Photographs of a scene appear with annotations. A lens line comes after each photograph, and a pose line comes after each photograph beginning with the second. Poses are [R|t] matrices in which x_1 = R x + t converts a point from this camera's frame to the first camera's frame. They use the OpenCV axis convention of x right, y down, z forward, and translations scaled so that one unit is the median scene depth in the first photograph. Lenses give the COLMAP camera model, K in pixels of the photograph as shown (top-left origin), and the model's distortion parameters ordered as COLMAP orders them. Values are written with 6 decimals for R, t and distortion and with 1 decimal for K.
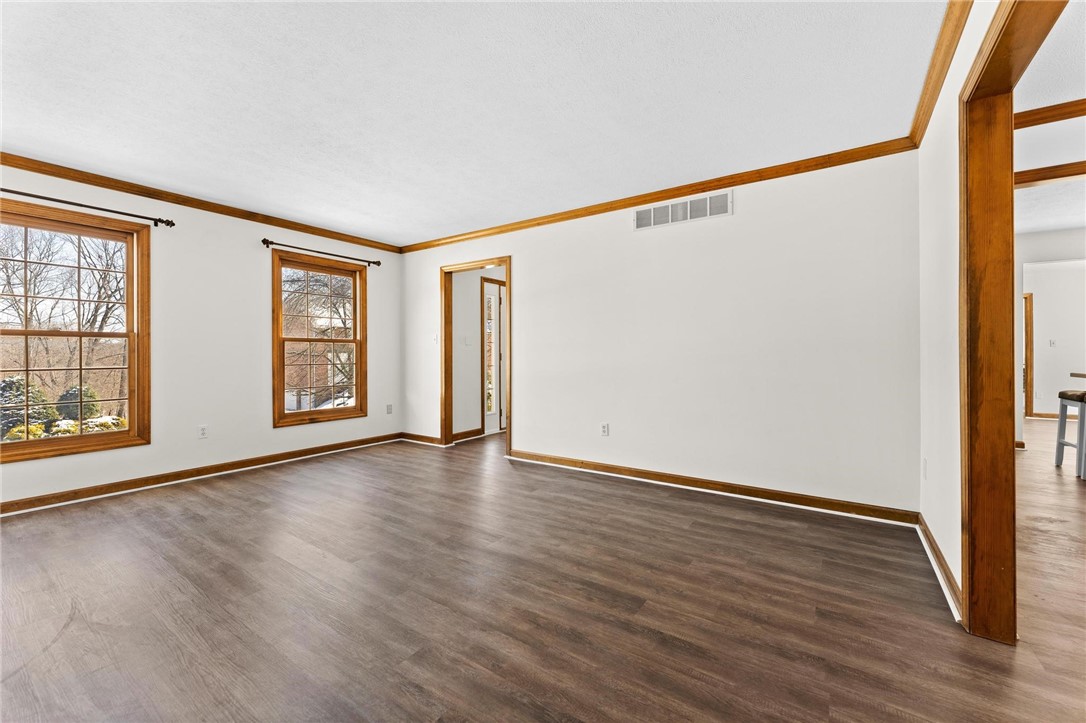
lens RADIAL K [[442.7, 0, 543.0], [0, 442.7, 361.5], [0, 0, 1]] dist [0.002933, 0.000290]
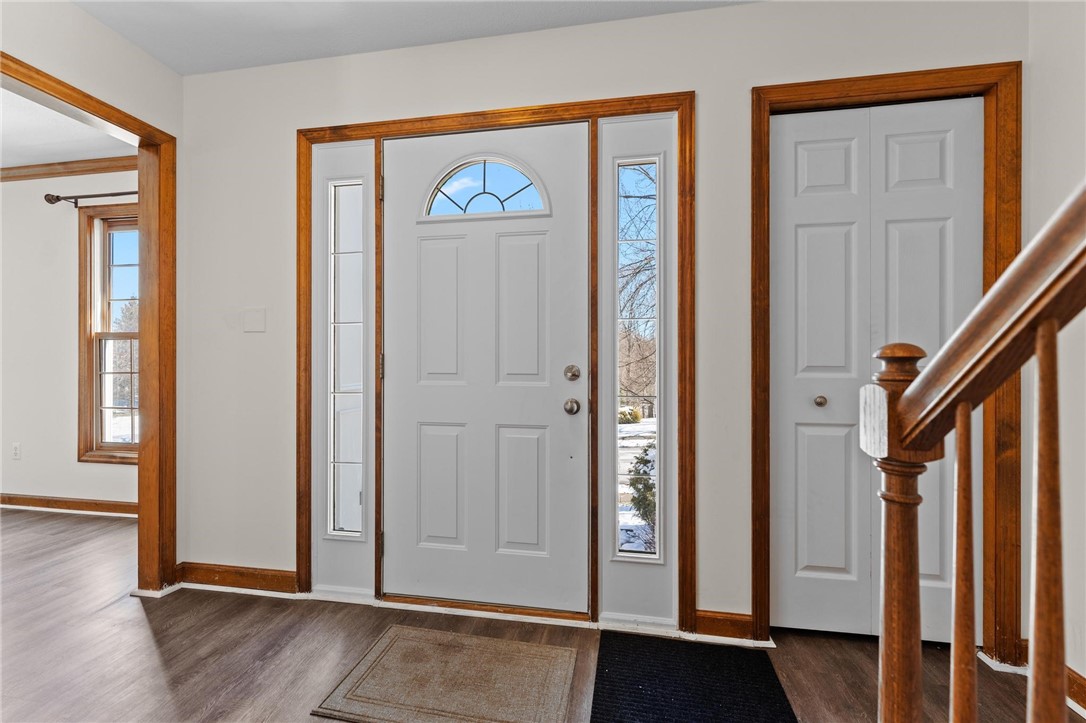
lens RADIAL K [[442.7, 0, 543.0], [0, 442.7, 361.5], [0, 0, 1]] dist [0.002933, 0.000290]
pose [[0.415649, 0.011192, -0.909456, 0.265952], [-0.019188, 0.999810, 0.003535, -0.020195], [0.909323, 0.015982, 0.415785, 1.070863]]
